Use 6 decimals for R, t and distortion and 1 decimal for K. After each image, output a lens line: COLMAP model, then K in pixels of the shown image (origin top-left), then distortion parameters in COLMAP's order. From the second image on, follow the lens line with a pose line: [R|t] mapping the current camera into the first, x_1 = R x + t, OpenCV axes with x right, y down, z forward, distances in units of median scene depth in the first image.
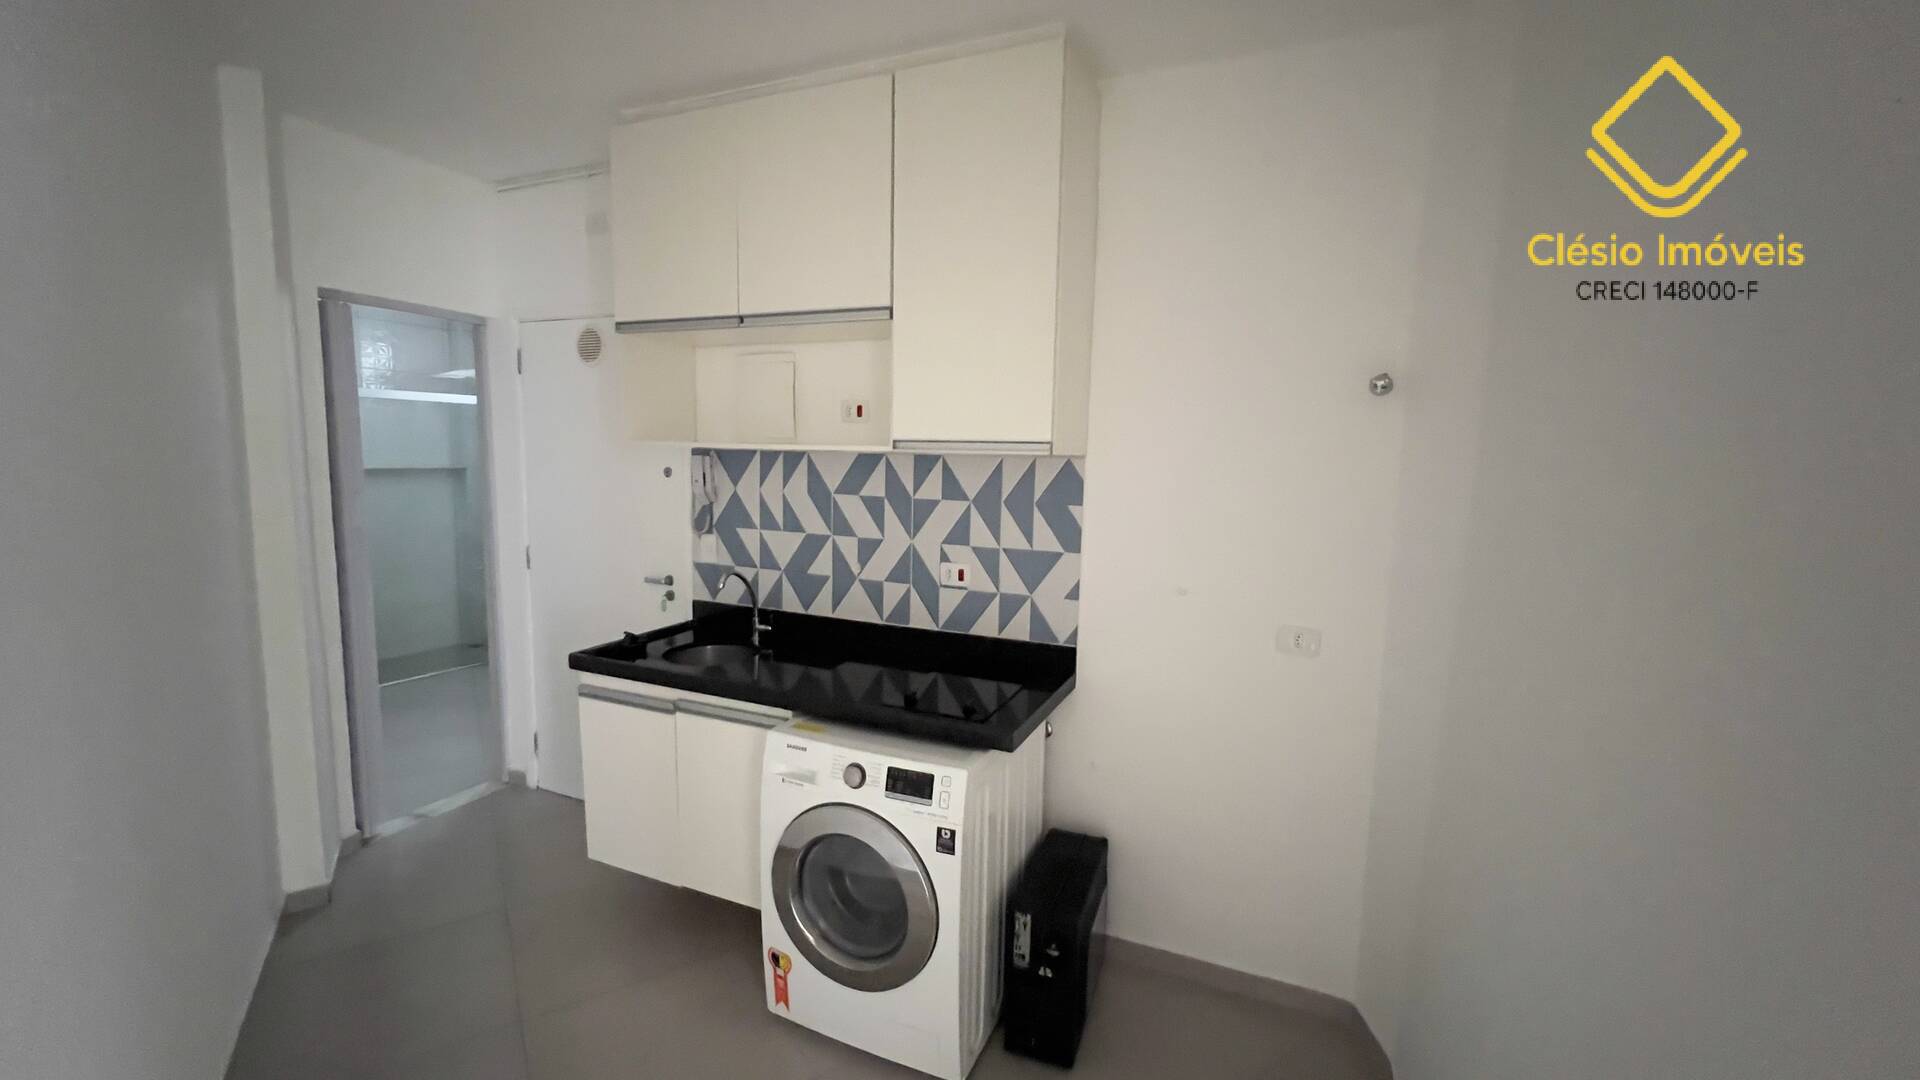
lens RADIAL K [[766.6, 0, 962.3], [0, 766.6, 543.4], [0, 0, 1]] dist [0.001489, 0.000109]
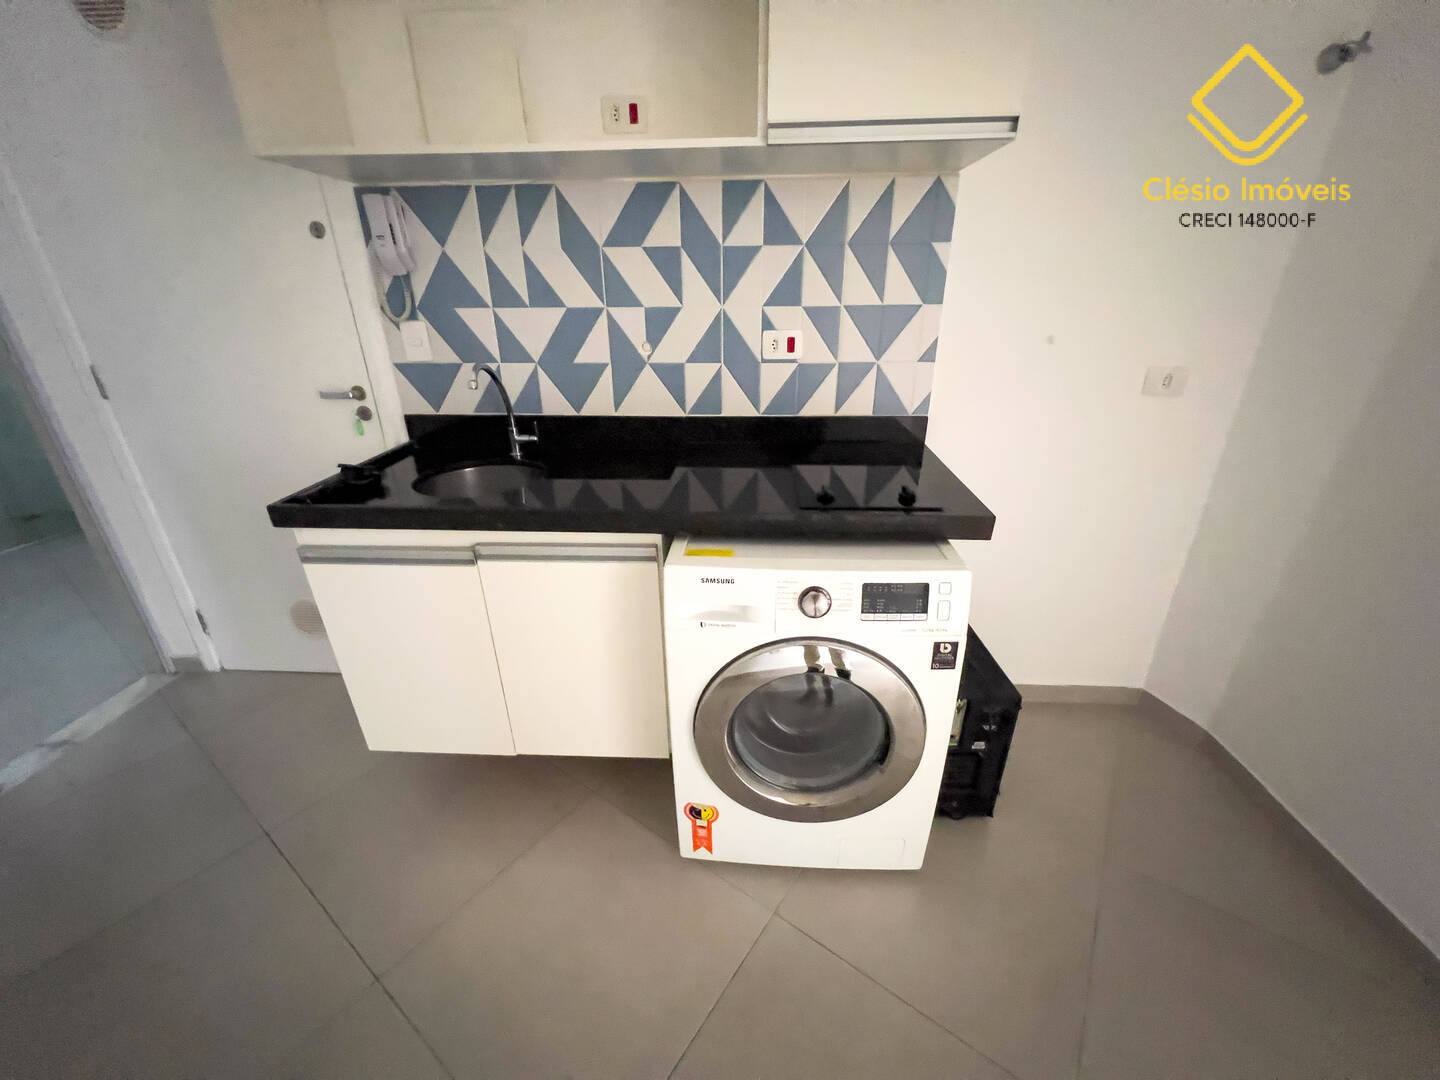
lens RADIAL K [[574.3, 0, 722.6], [0, 574.3, 542.7], [0, 0, 1]] dist [0.000924, 0.000165]
pose [[0.937112, -0.168058, 0.305903, -0.291231], [0.070356, 0.949409, 0.306059, 0.048270], [-0.341863, -0.265289, 0.901527, 0.394944]]
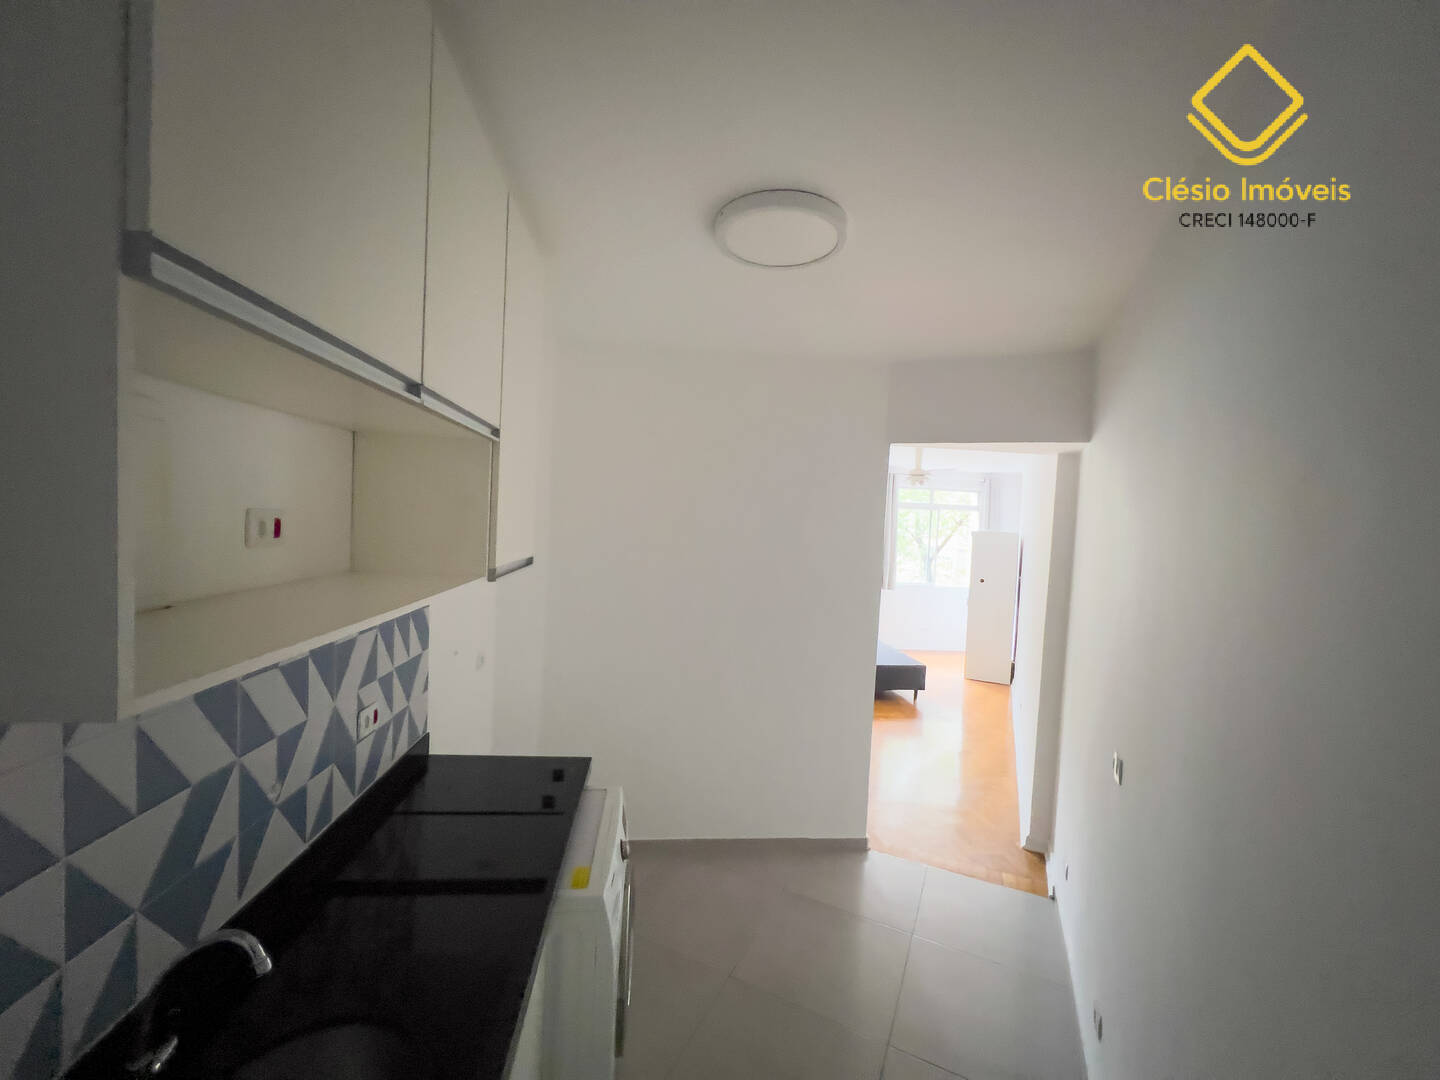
lens RADIAL K [[574.3, 0, 722.6], [0, 574.3, 542.7], [0, 0, 1]] dist [0.000924, 0.000165]
pose [[-0.485299, -0.084839, 0.870222, -0.704965], [0.041390, 0.991936, 0.119788, -0.204322], [-0.873368, 0.094151, -0.477874, 0.929148]]
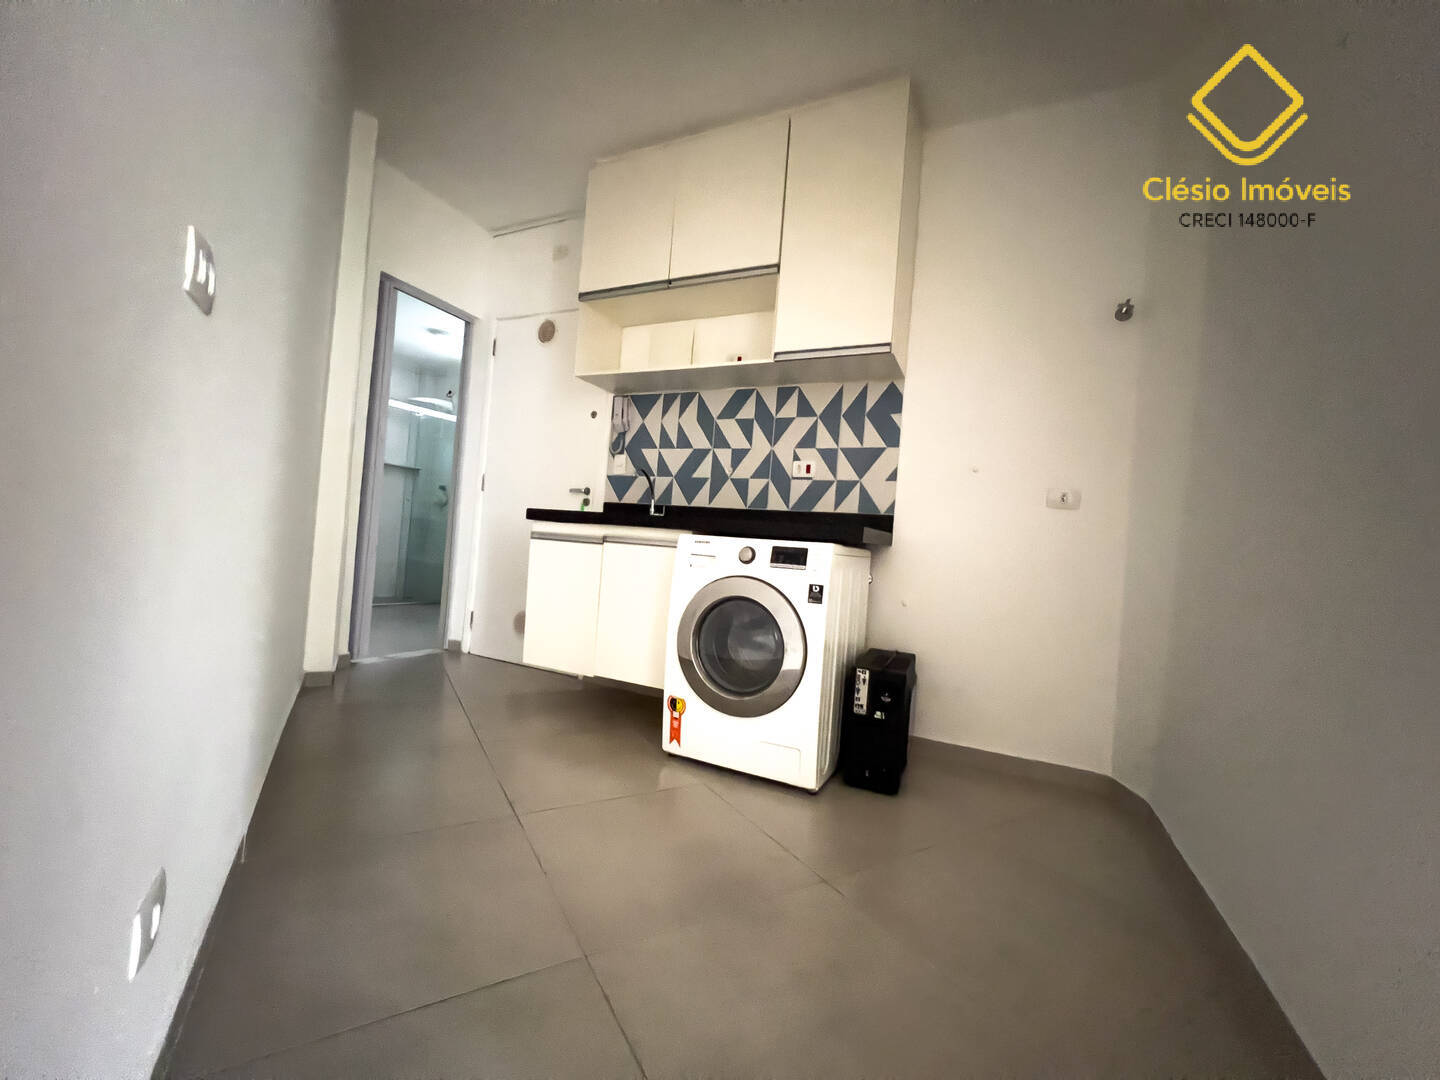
lens RADIAL K [[574.3, 0, 722.6], [0, 574.3, 542.7], [0, 0, 1]] dist [0.000924, 0.000165]
pose [[0.997869, 0.055296, -0.034638, -0.111344], [-0.059239, 0.990303, -0.125662, 0.308362], [0.027353, 0.127446, 0.991468, -0.026782]]
